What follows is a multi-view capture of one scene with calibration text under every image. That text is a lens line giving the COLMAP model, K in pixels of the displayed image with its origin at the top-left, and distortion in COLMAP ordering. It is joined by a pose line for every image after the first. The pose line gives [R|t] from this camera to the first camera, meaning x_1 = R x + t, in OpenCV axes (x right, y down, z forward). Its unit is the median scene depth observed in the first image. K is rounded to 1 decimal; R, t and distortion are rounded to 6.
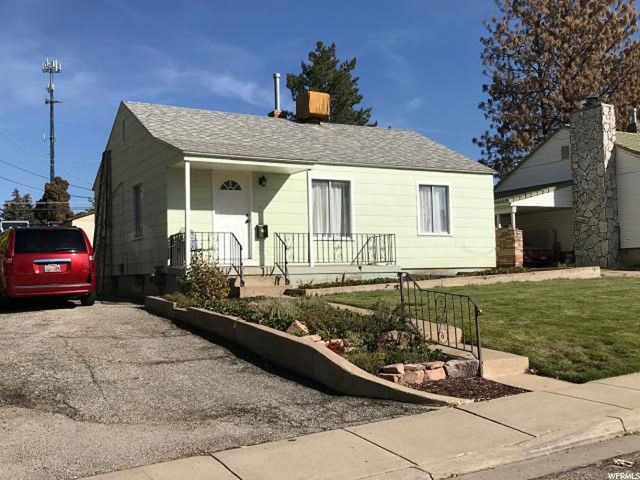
lens RADIAL K [[725.0, 0, 319.5], [0, 725.0, 240.2], [0, 0, 1]] dist [0.029480, 0.000000]
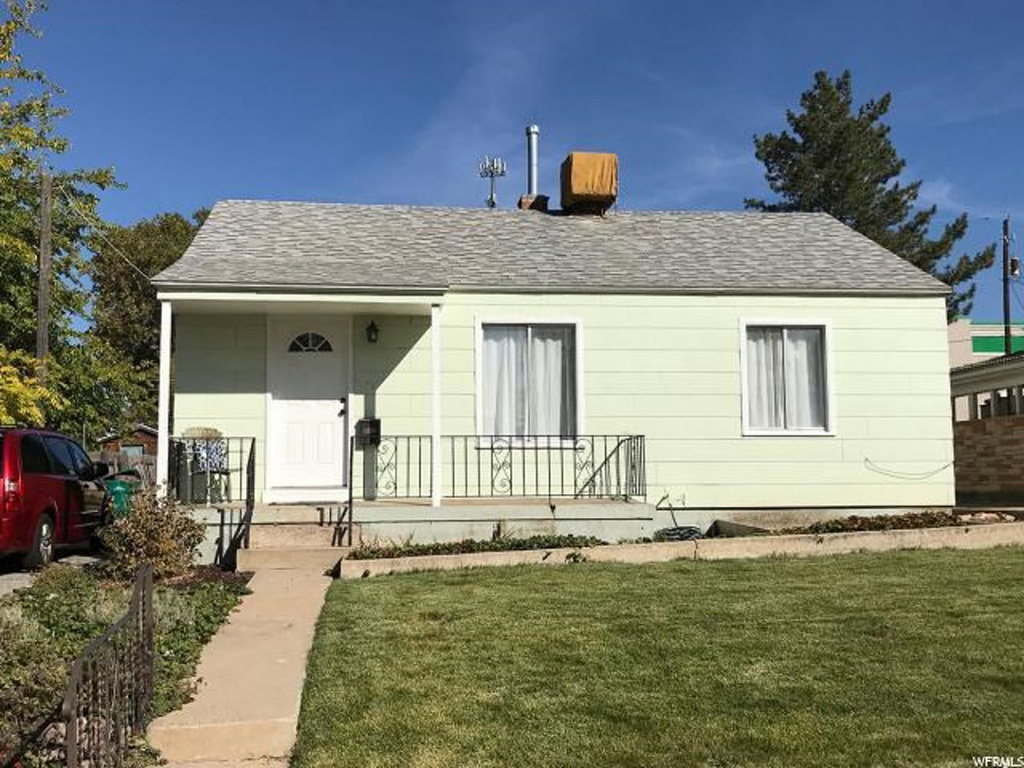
lens RADIAL K [[1159.9, 0, 510.4], [0, 1159.9, 375.3], [0, 0, 1]] dist [0.029480, 0.000000]
pose [[0.923985, -0.024238, -0.381659, 0.299525], [0.007454, 0.998941, -0.045395, -0.013449], [0.382355, 0.039099, 0.923188, 0.275848]]
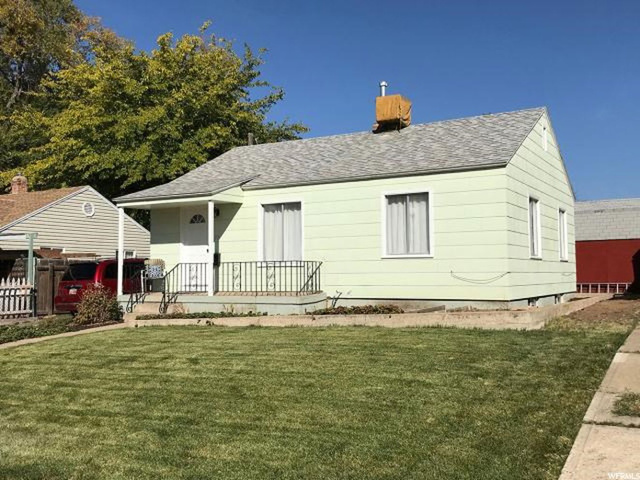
lens RADIAL K [[667.9, 0, 320.6], [0, 667.9, 245.9], [0, 0, 1]] dist [0.220031, 0.000000]
pose [[0.510288, -0.025344, -0.859630, 0.791947], [0.034503, 0.999364, -0.008983, -0.017695], [0.859311, -0.025076, 0.510838, 0.593657]]
